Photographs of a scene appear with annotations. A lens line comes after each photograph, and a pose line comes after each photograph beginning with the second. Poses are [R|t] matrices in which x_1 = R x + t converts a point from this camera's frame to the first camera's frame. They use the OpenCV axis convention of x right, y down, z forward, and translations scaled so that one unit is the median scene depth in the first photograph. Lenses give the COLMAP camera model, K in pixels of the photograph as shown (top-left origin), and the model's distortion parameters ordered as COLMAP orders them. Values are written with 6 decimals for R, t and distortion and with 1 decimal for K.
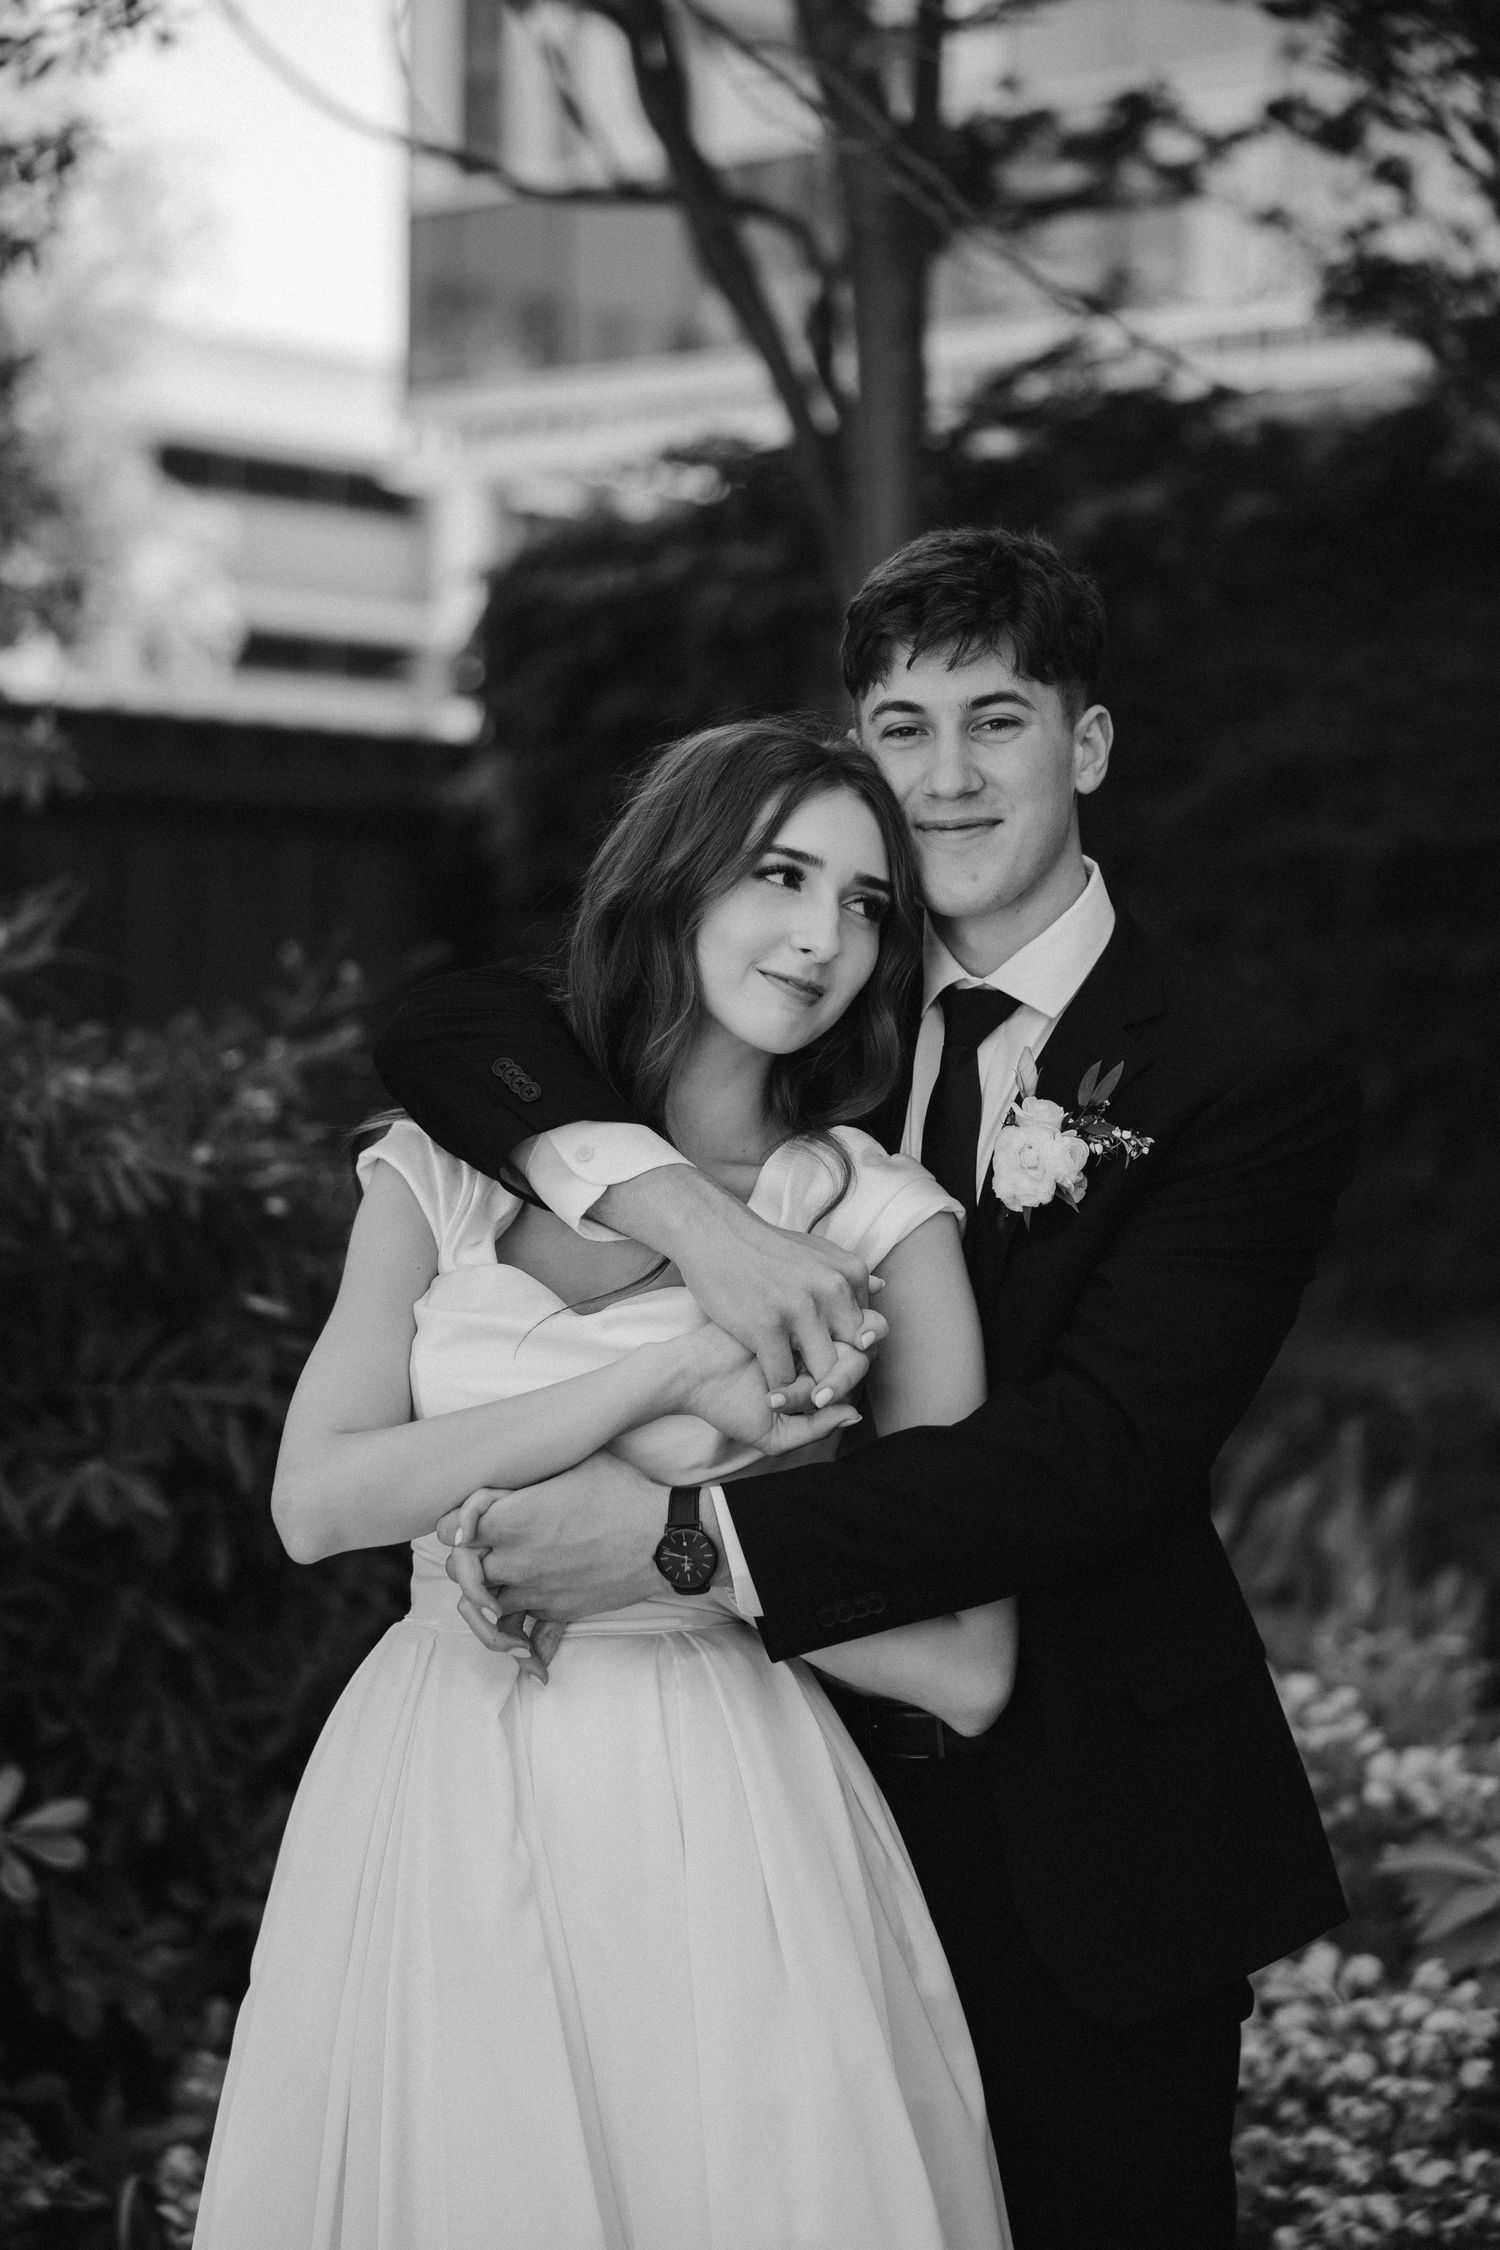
lens RADIAL K [[4162.0, 0, 727.5], [0, 4162.0, 1124.8], [0, 0, 1]] dist [-0.028230, 0.000000]
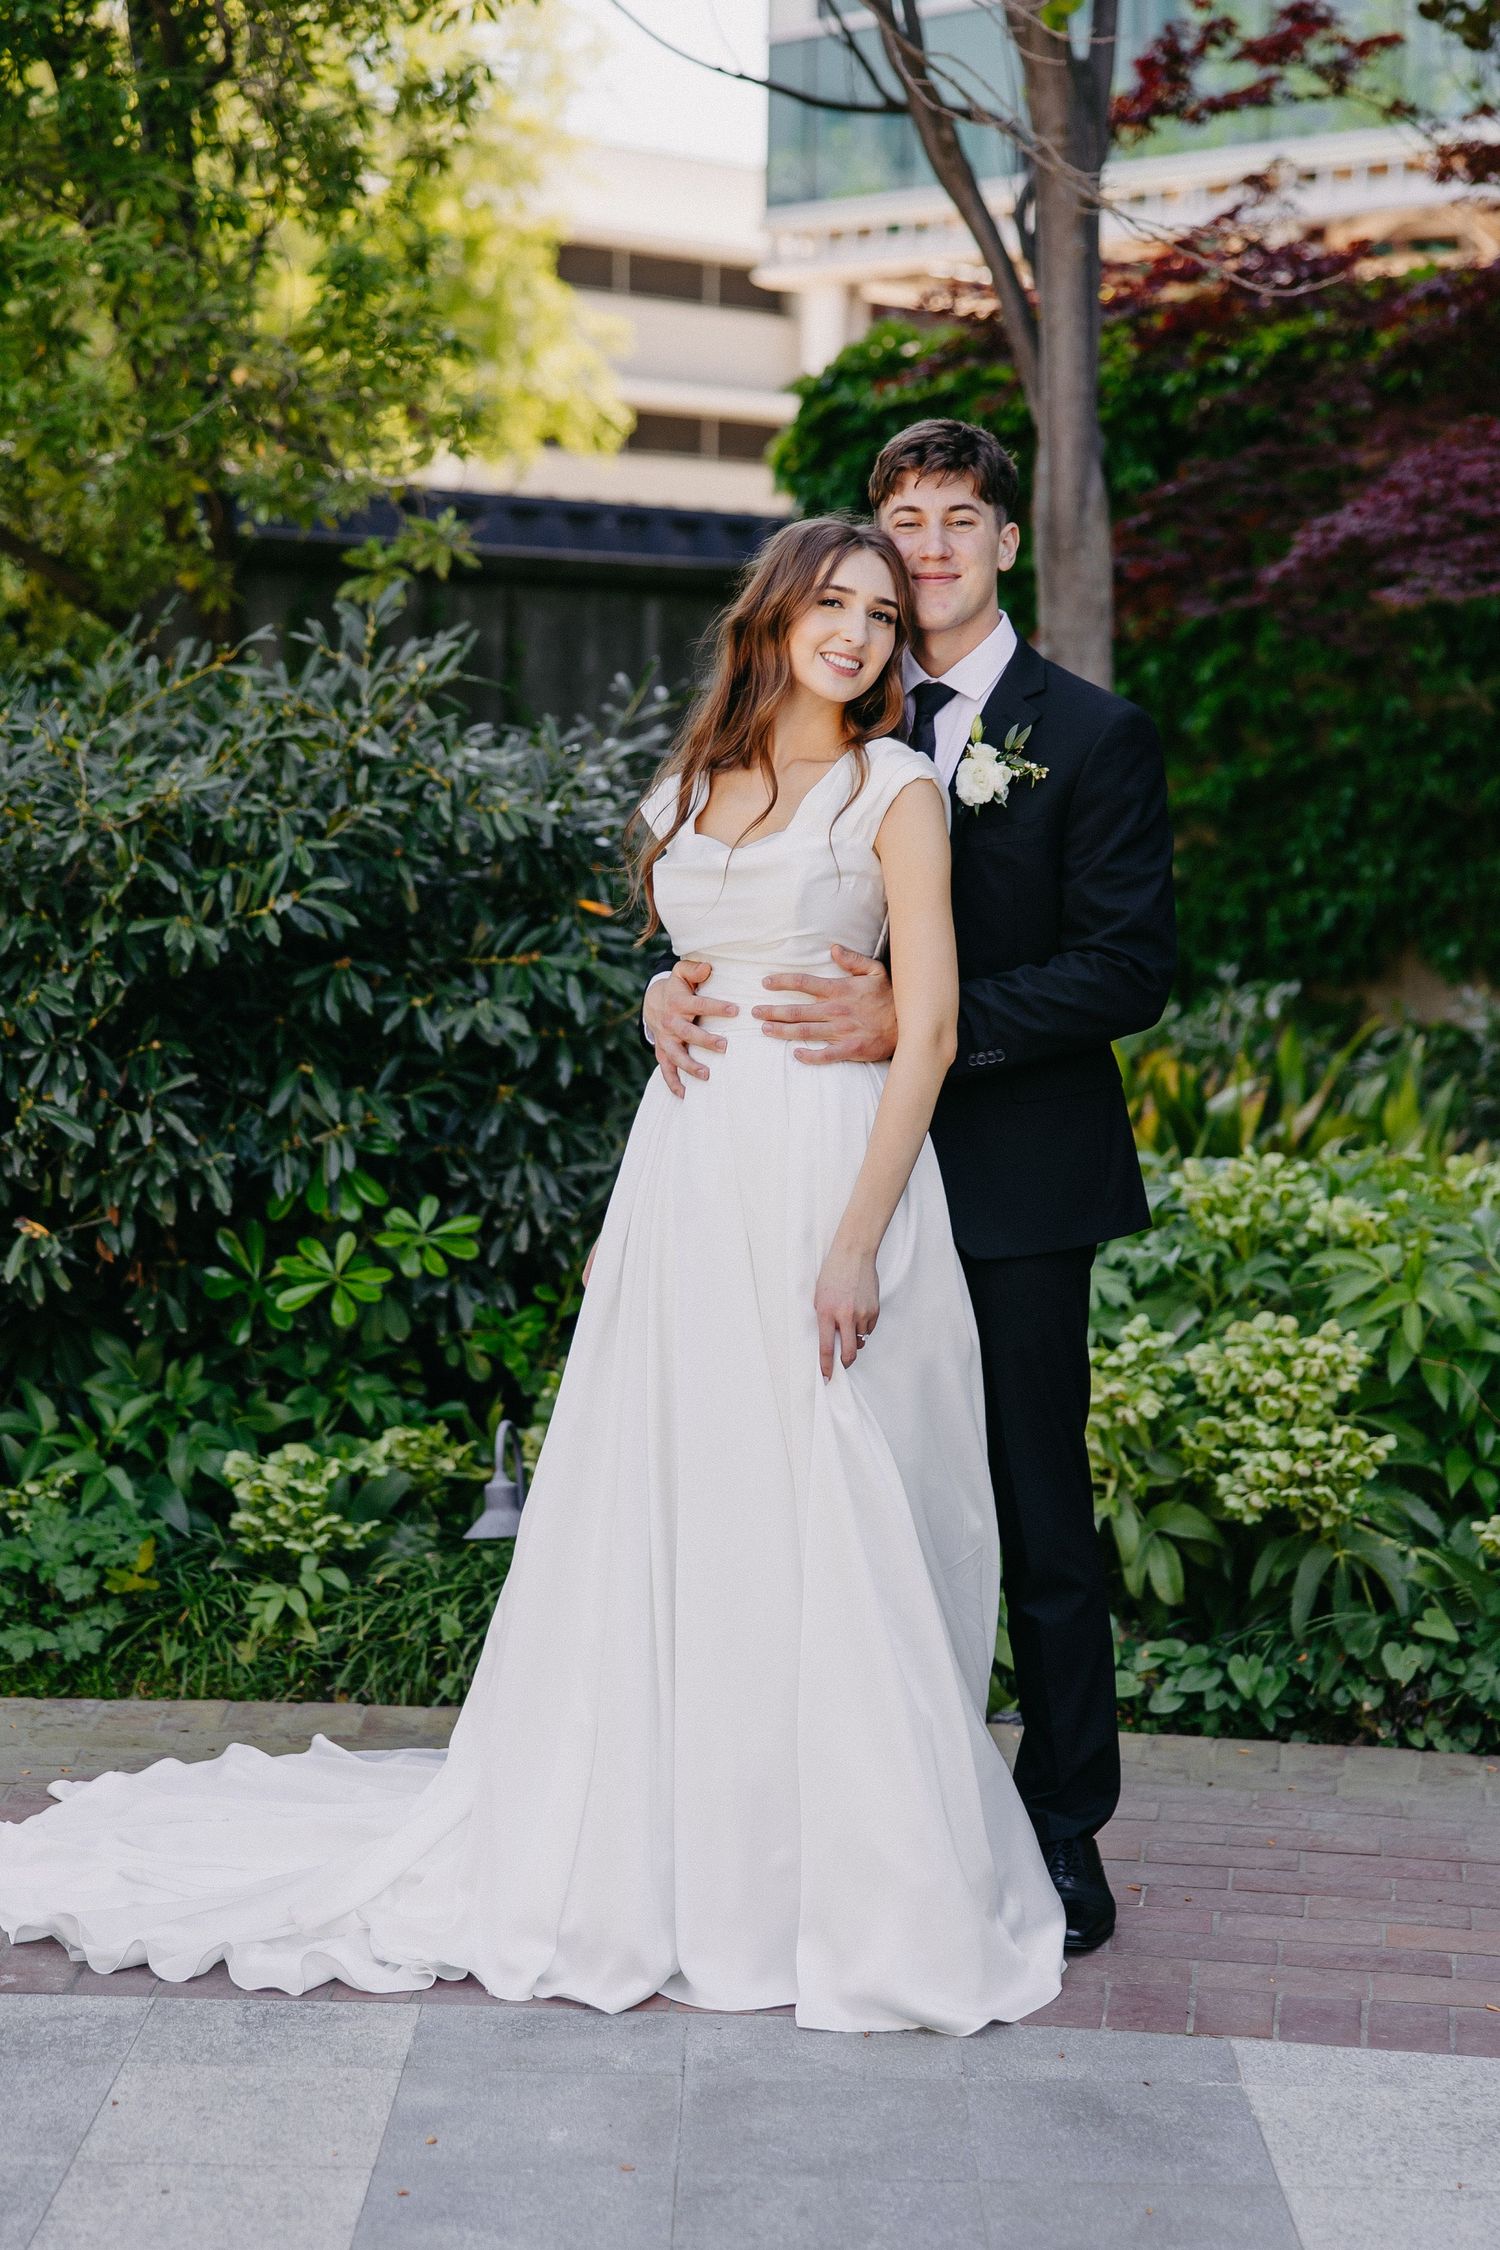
lens RADIAL K [[3698.7, 0, 773.2], [0, 3698.7, 1162.0], [0, 0, 1]] dist [-0.033457, 0.000000]
pose [[0.996976, 0.009044, -0.077188, 0.061920], [-0.002634, 0.996567, 0.082747, 0.025413], [0.077671, -0.082294, 0.993577, -0.364070]]
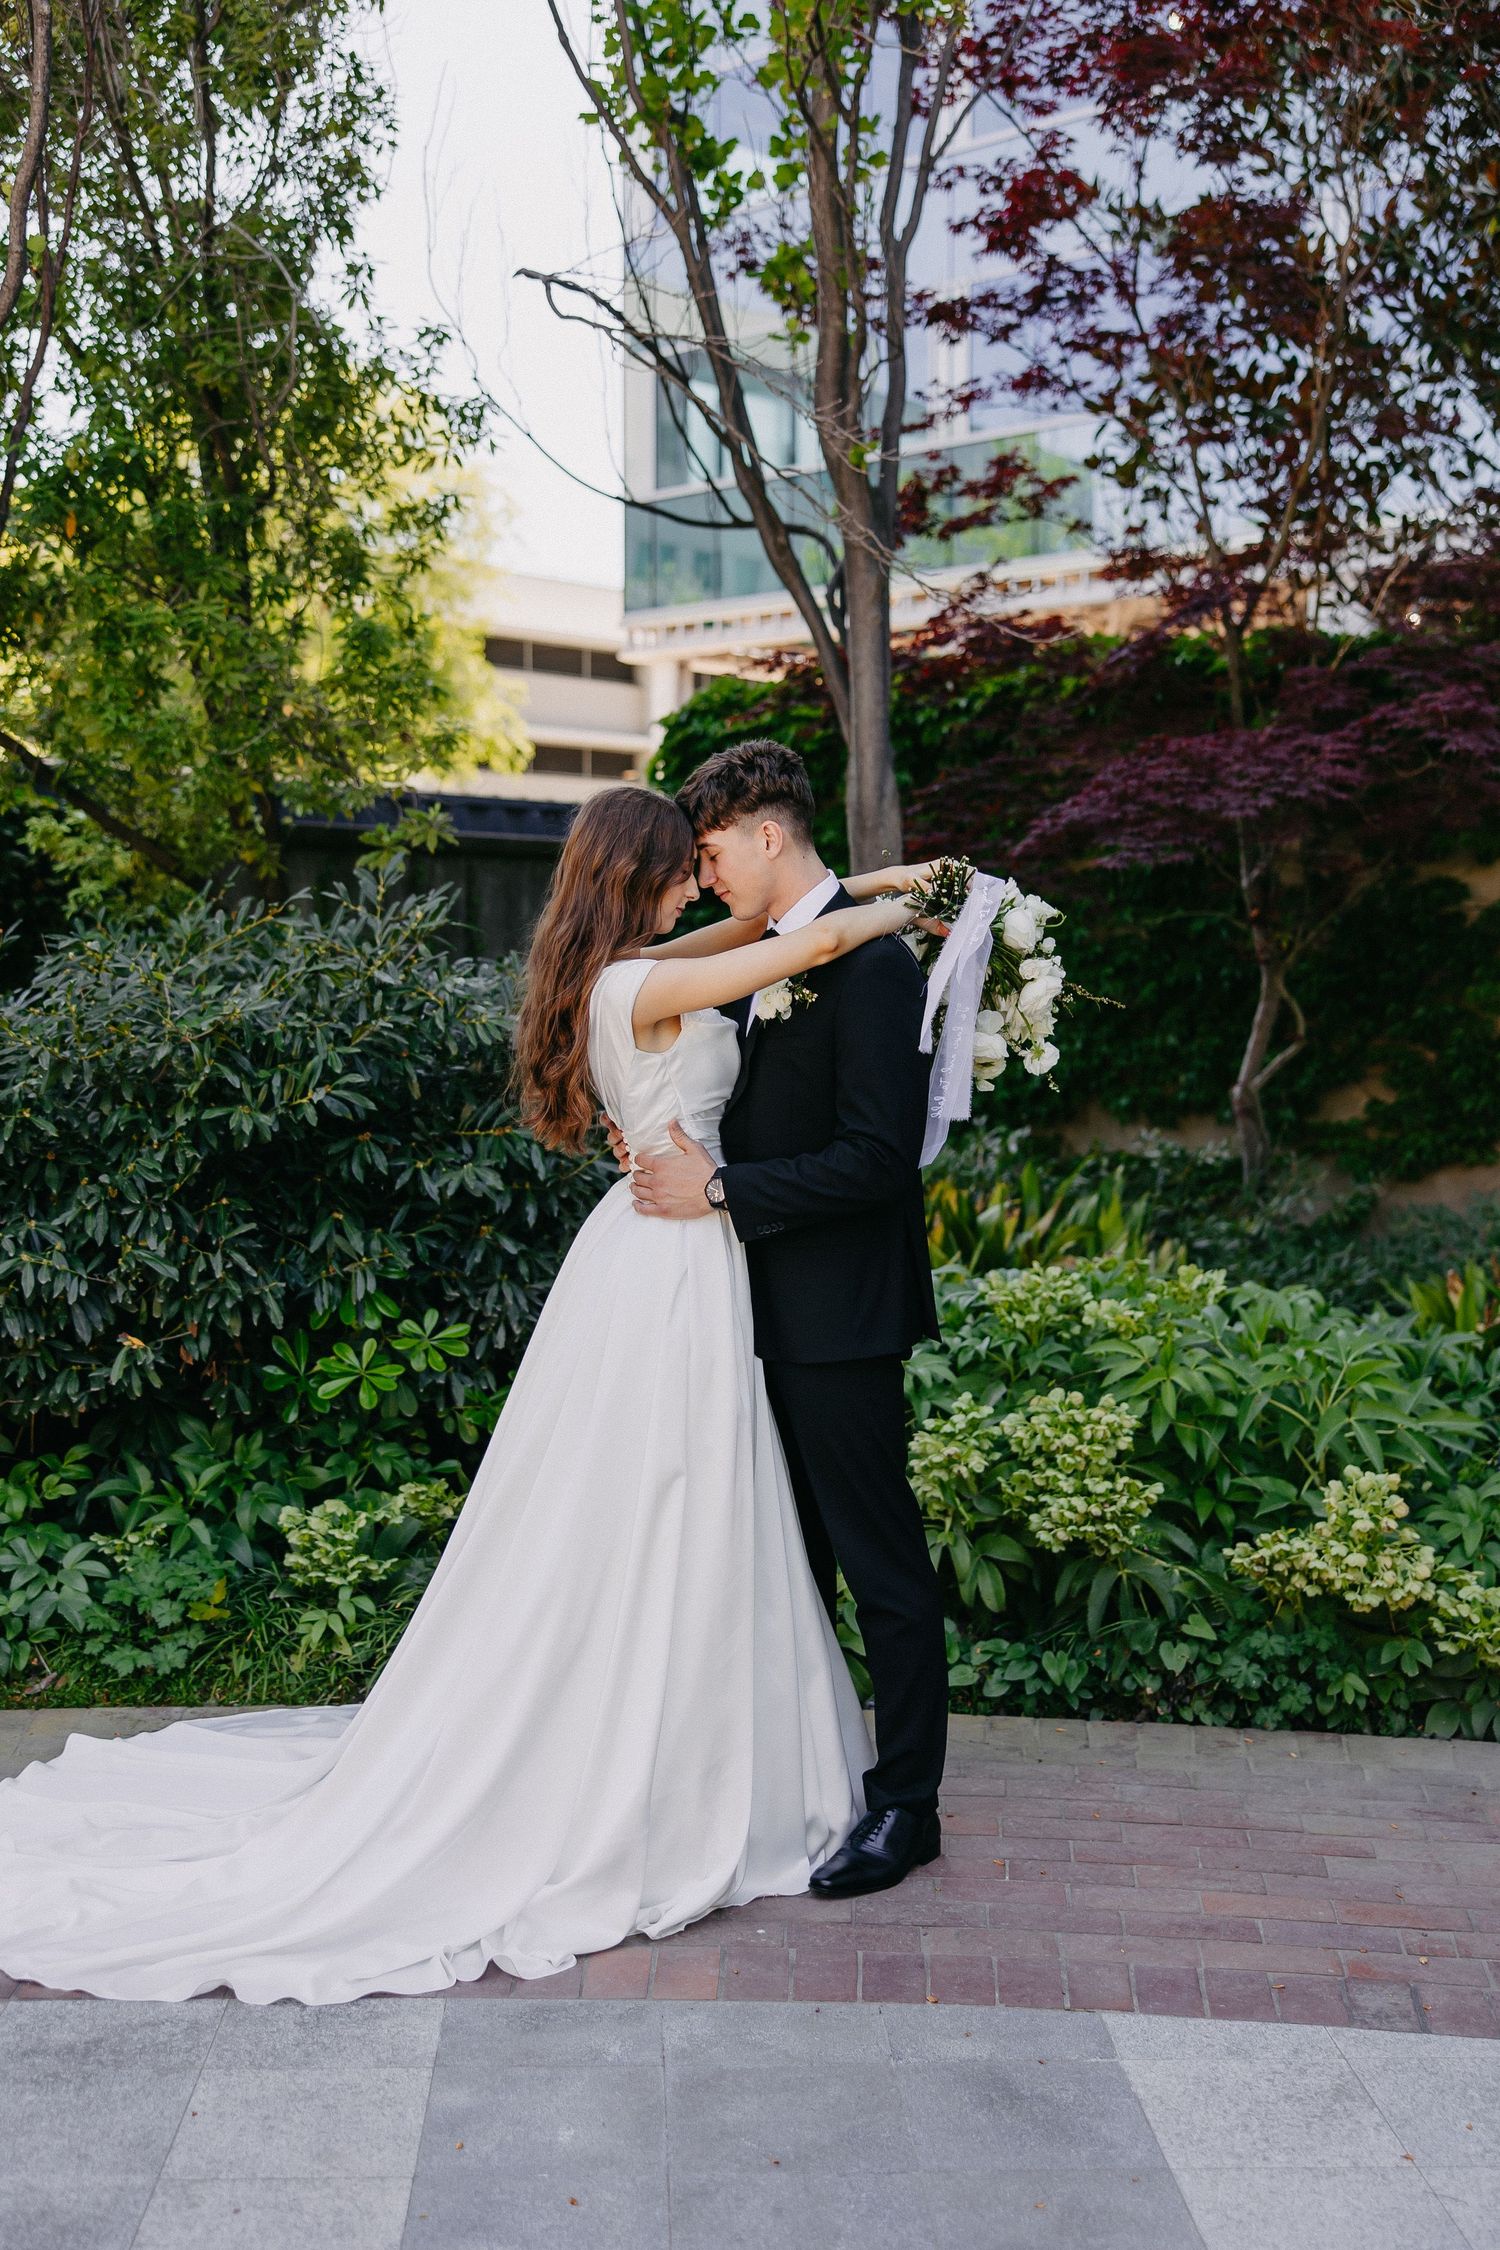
lens RADIAL K [[2395.4, 0, 734.6], [0, 2395.4, 1136.8], [0, 0, 1]] dist [-0.021296, 0.000000]
pose [[0.999362, -0.008013, -0.034813, 0.022205], [0.009555, 0.998969, 0.044373, 0.014618], [0.034422, -0.044677, 0.998408, -0.193696]]
